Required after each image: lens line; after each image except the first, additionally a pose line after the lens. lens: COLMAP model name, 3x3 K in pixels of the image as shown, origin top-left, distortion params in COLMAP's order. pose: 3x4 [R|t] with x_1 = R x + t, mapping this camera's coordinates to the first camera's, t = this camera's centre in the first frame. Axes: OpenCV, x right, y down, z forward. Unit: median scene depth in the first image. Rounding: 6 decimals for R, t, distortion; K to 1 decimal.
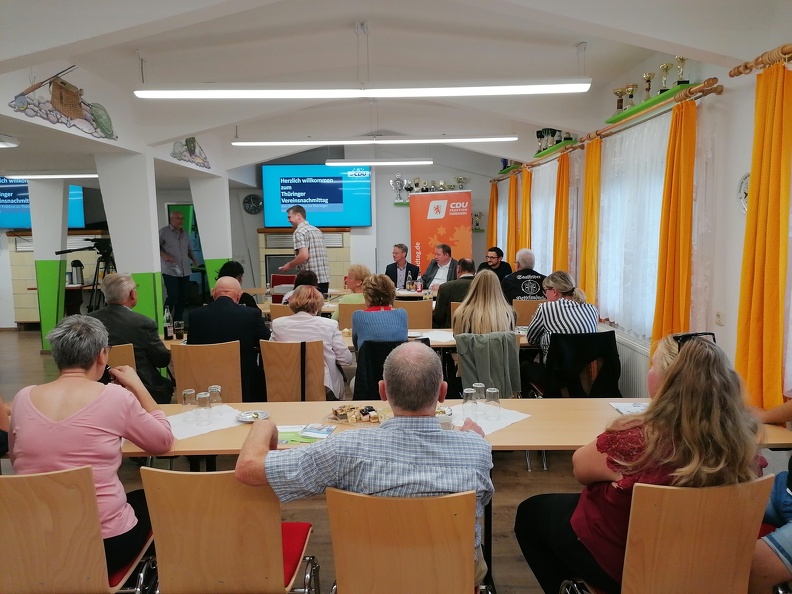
lens RADIAL K [[587.1, 0, 391.9], [0, 587.1, 293.1], [0, 0, 1]] dist [0.112258, -0.137081]
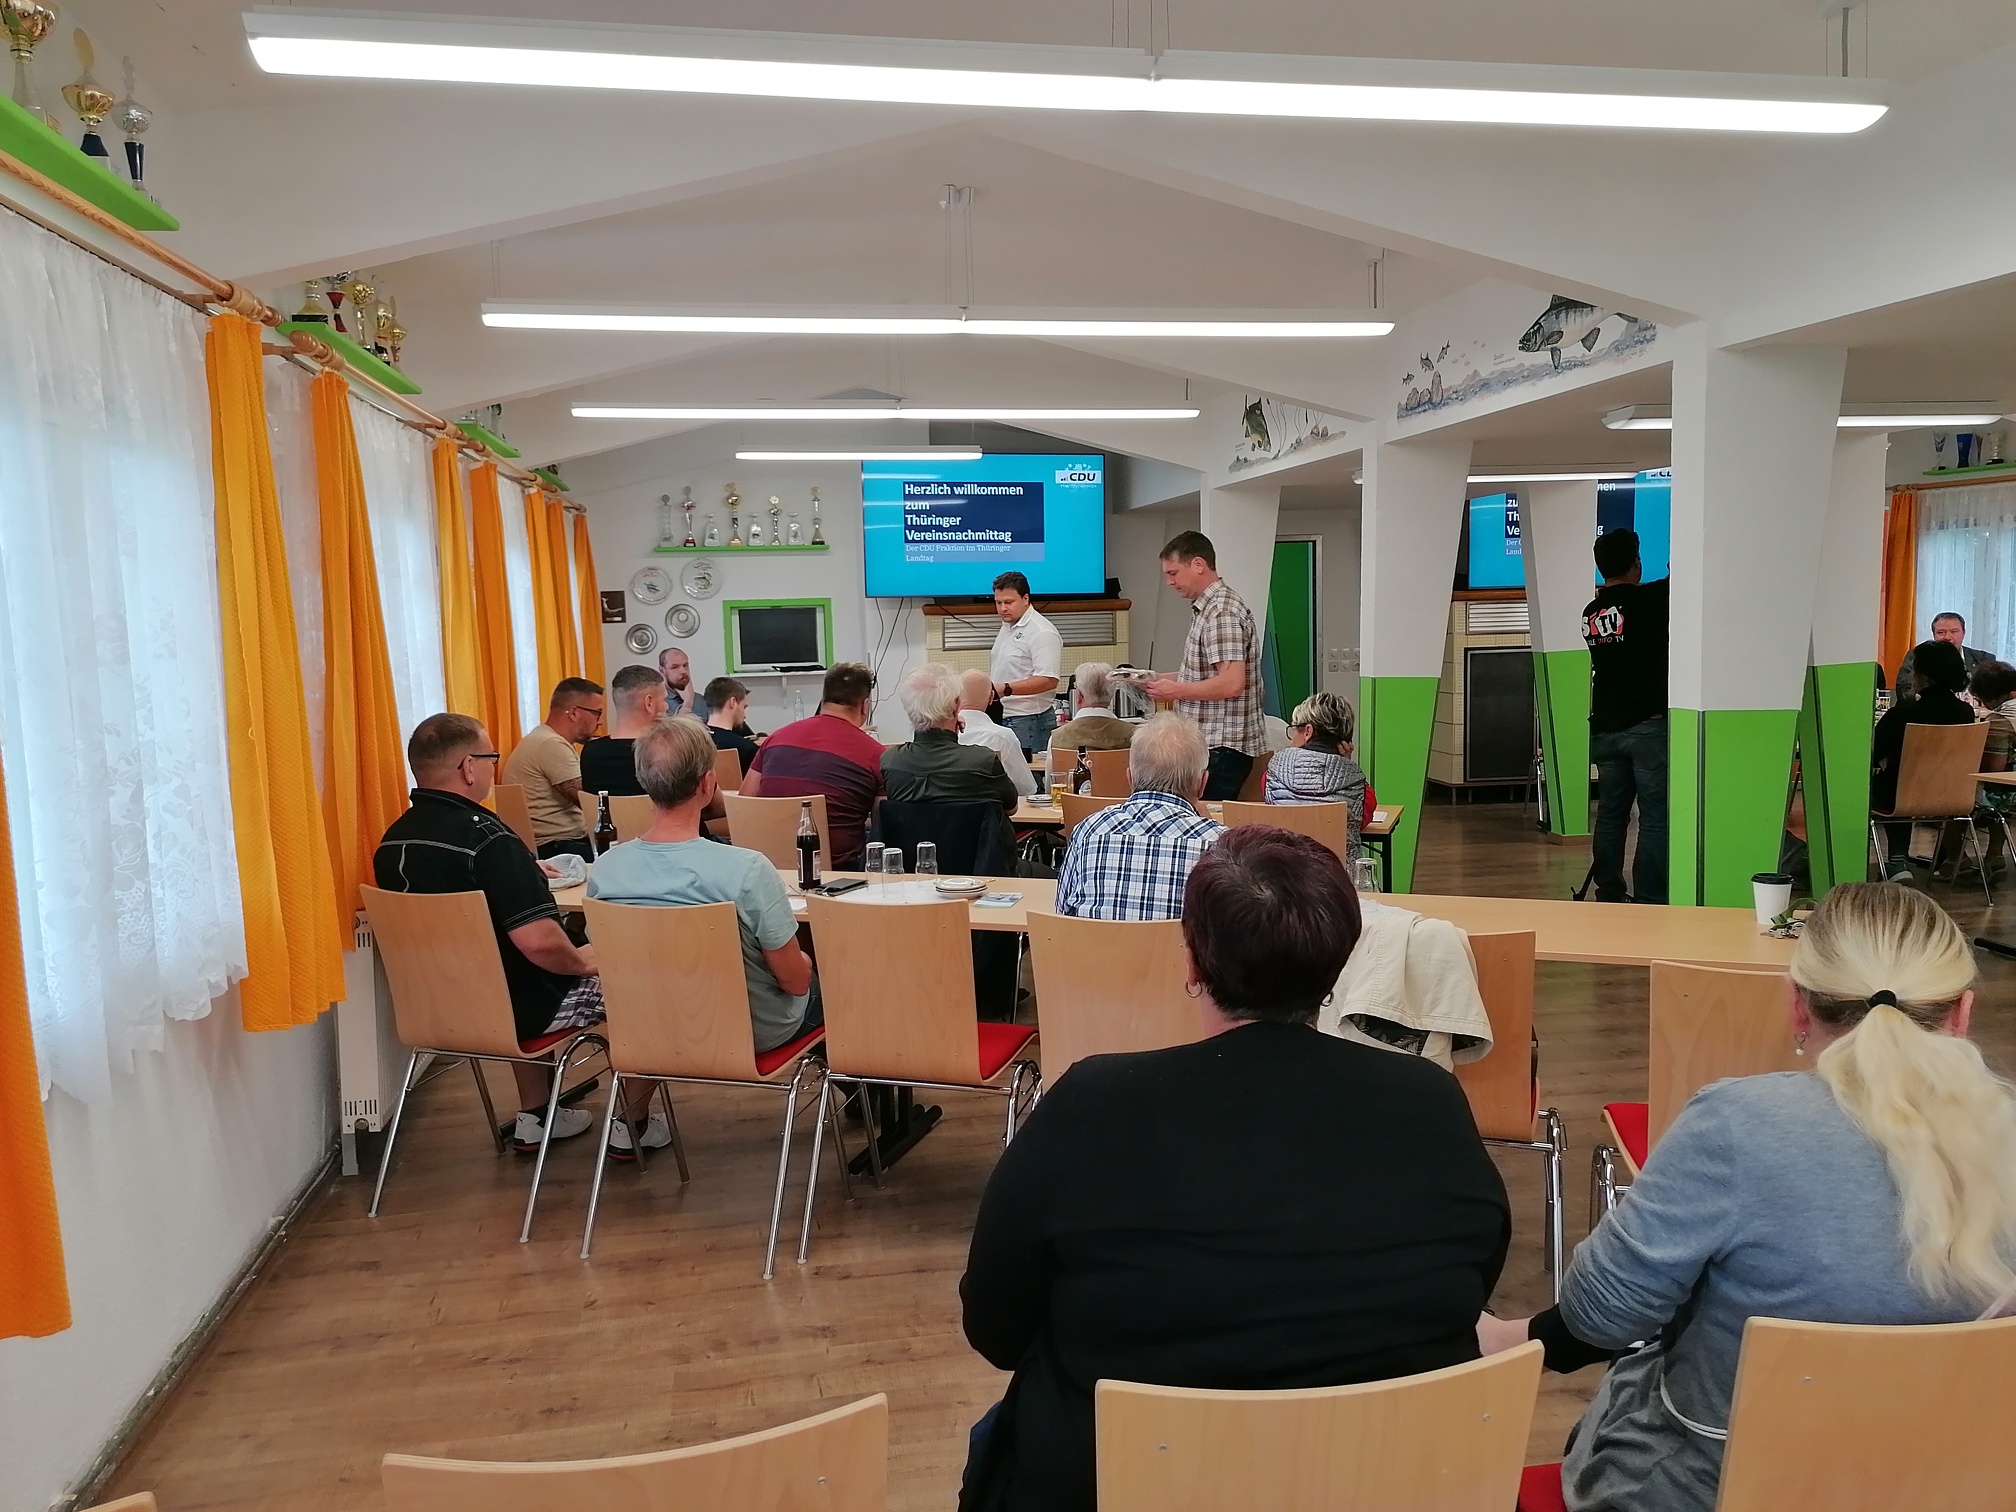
lens RADIAL K [[1494.4, 0, 997.6], [0, 1494.4, 746.0], [0, 0, 1]] dist [0.112258, -0.137081]
pose [[0.986927, -0.022293, 0.159621, -0.774073], [0.025944, 0.999446, -0.020829, 0.028001], [-0.159069, 0.024698, 0.986959, -0.113459]]
